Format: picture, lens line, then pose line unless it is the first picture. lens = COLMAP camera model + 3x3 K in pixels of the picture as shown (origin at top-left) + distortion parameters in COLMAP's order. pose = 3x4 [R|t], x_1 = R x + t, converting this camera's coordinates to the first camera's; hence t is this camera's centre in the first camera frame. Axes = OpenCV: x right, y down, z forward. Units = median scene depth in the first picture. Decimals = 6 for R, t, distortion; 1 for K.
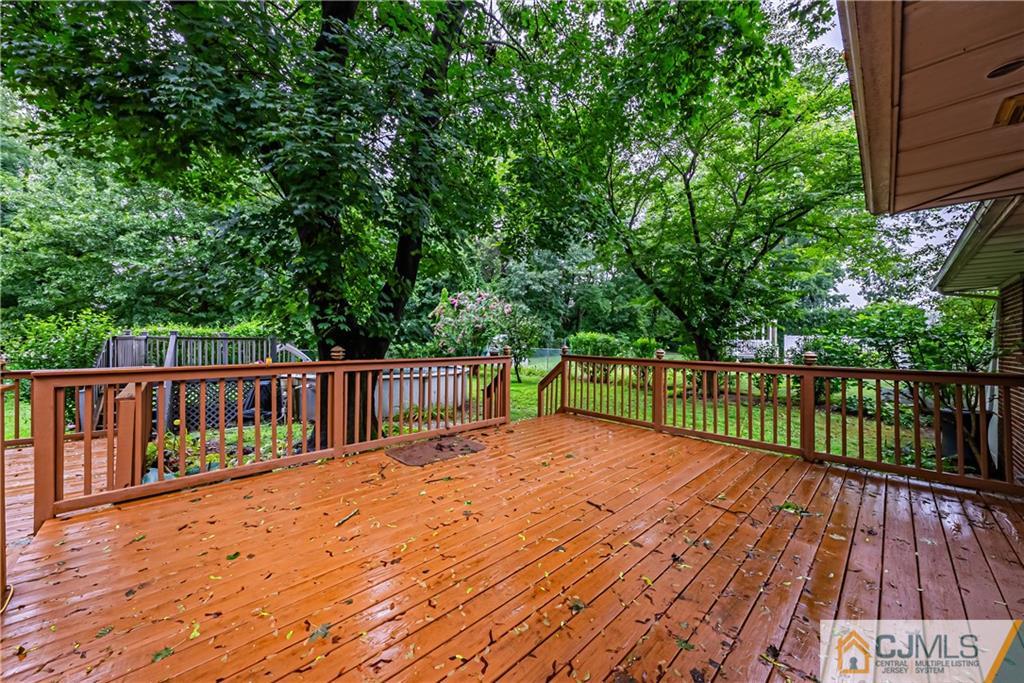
lens RADIAL K [[362.2, 0, 514.3], [0, 362.2, 342.9], [0, 0, 1]] dist [-0.004303, -0.000002]
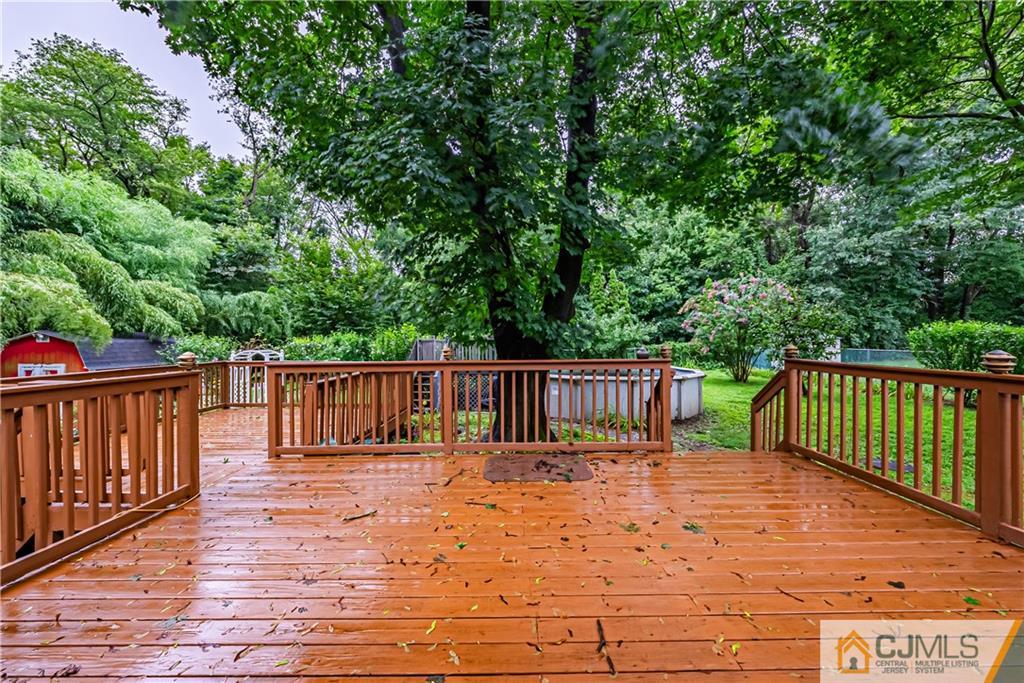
lens RADIAL K [[362.2, 0, 511.9], [0, 362.2, 343.7], [0, 0, 1]] dist [-0.004303, -0.000002]
pose [[0.730795, -0.007183, -0.682559, 0.249966], [0.008986, 0.999959, -0.000903, 0.002594], [0.682538, -0.005474, 0.730830, 0.254284]]
